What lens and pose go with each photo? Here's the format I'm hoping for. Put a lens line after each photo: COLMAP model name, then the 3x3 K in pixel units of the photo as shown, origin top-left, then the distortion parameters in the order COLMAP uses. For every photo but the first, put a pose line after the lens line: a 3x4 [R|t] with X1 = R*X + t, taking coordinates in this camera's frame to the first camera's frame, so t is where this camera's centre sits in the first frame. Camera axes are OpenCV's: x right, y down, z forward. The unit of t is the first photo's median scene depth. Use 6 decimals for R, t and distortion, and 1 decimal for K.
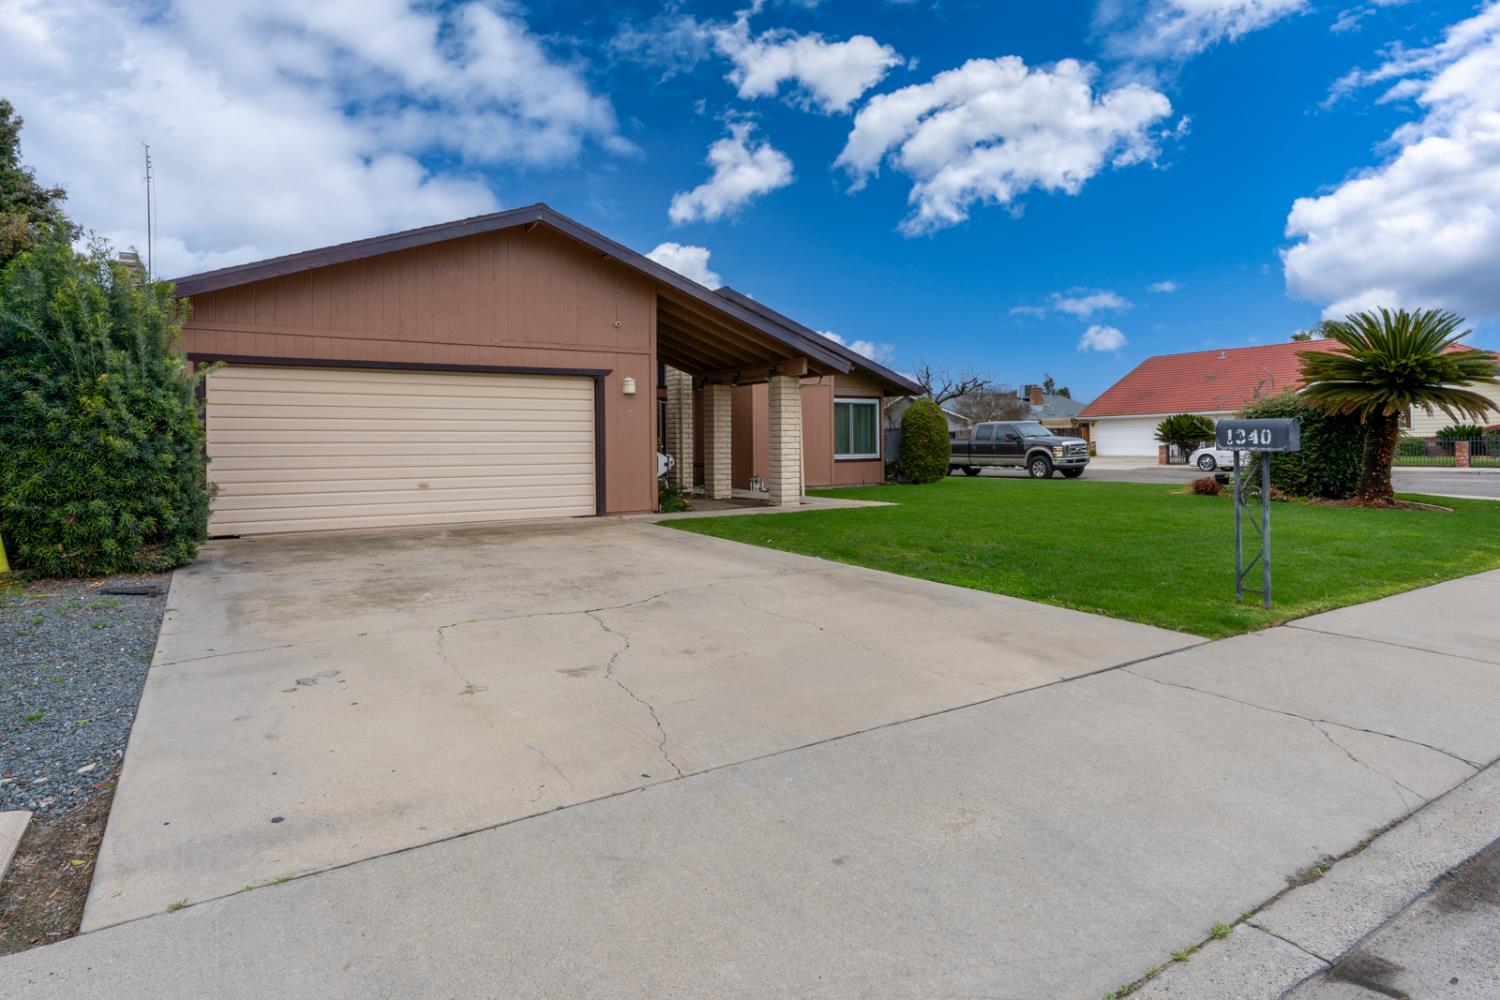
lens RADIAL K [[831.8, 0, 748.0], [0, 831.8, 439.8], [0, 0, 1]] dist [-0.003450, 0.002514]
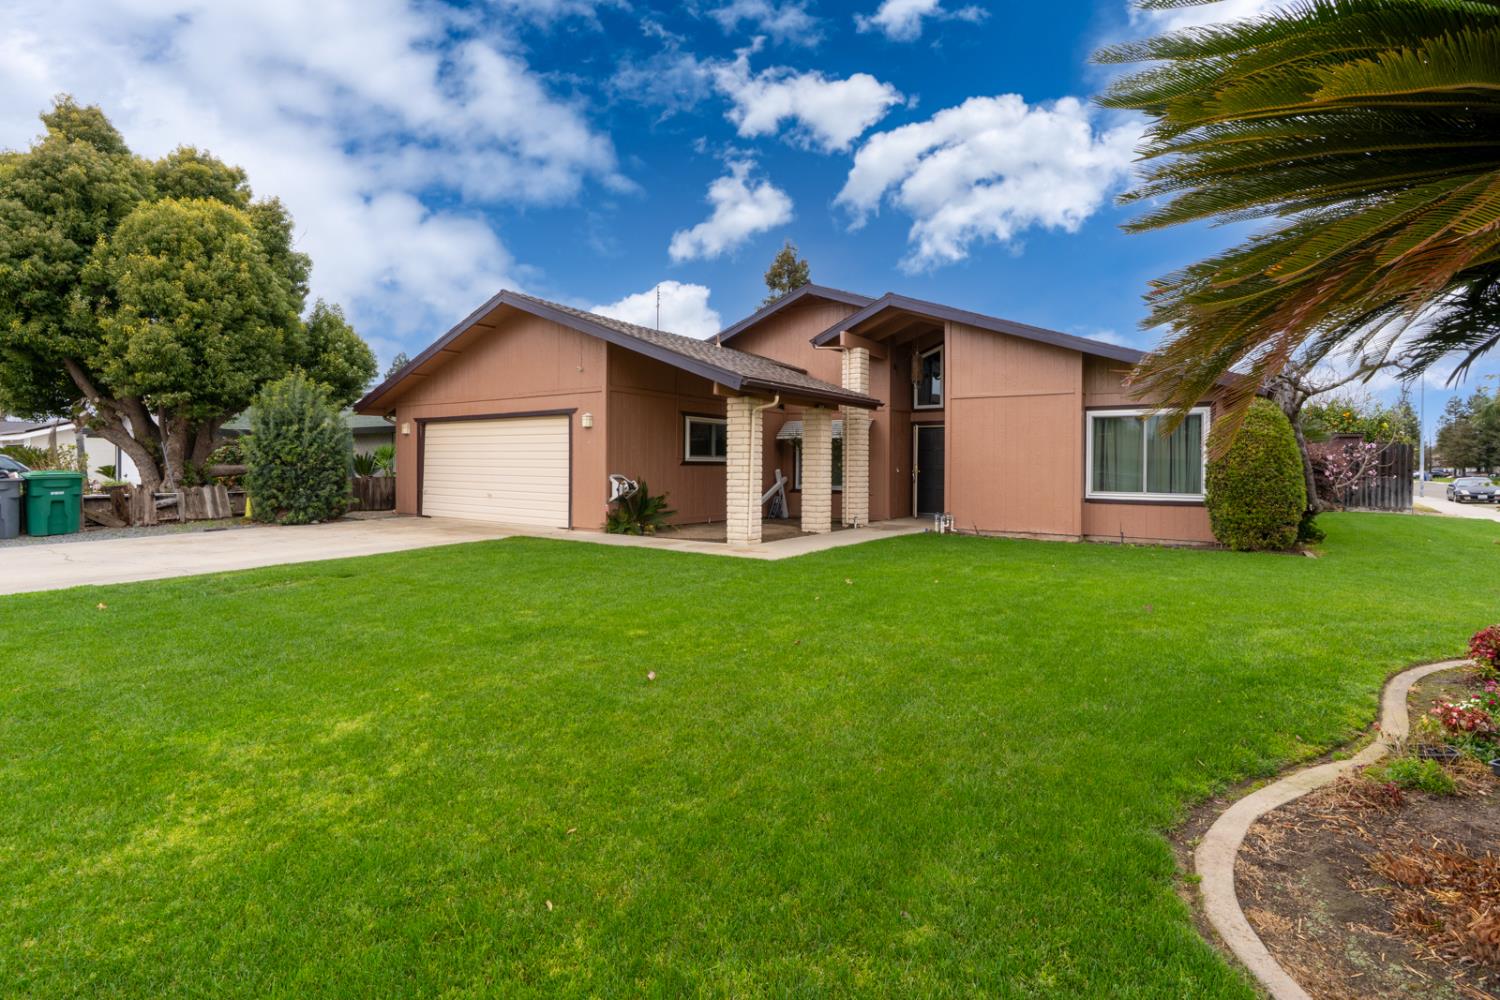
lens RADIAL K [[693.7, 0, 766.3], [0, 693.7, 471.5], [0, 0, 1]] dist [-0.010633, 0.000947]
pose [[0.397700, 0.020683, -0.917282, 1.002002], [-0.006804, 0.999785, 0.019594, -0.016933], [0.917490, -0.001552, 0.397755, 0.999756]]
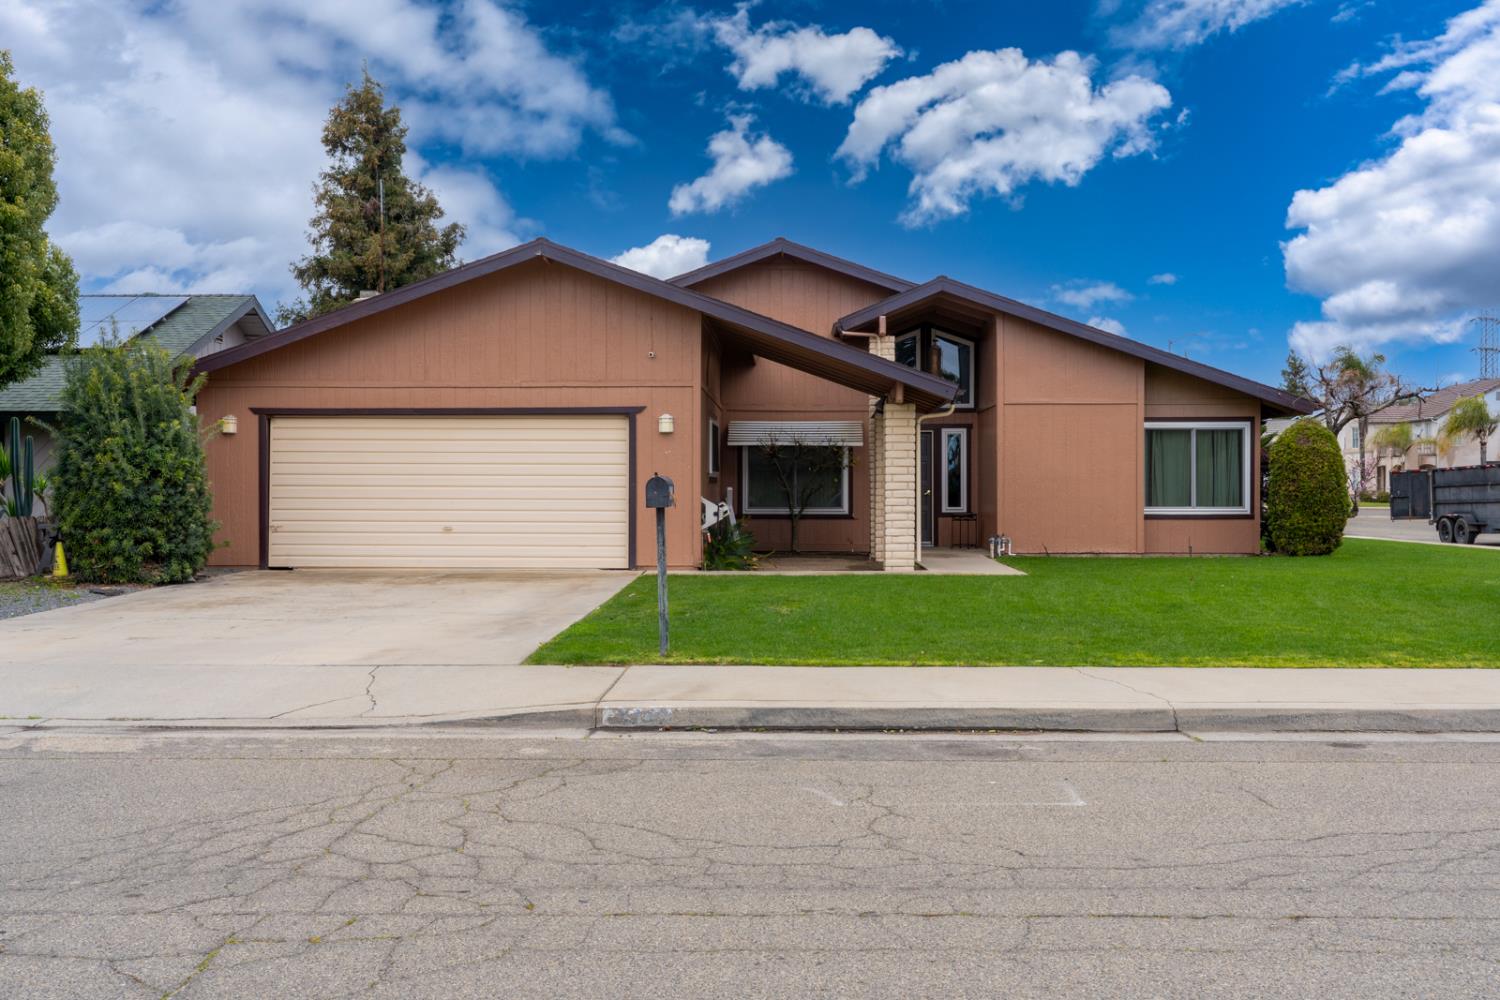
lens RADIAL K [[1438.9, 0, 753.4], [0, 1438.9, 480.7], [0, 0, 1]] dist [0.006682, 0.006465]
pose [[0.823957, 0.008644, -0.566586, 0.943808], [-0.005482, 0.999958, 0.007283, -0.019184], [0.566626, -0.002895, 0.823970, -0.240012]]
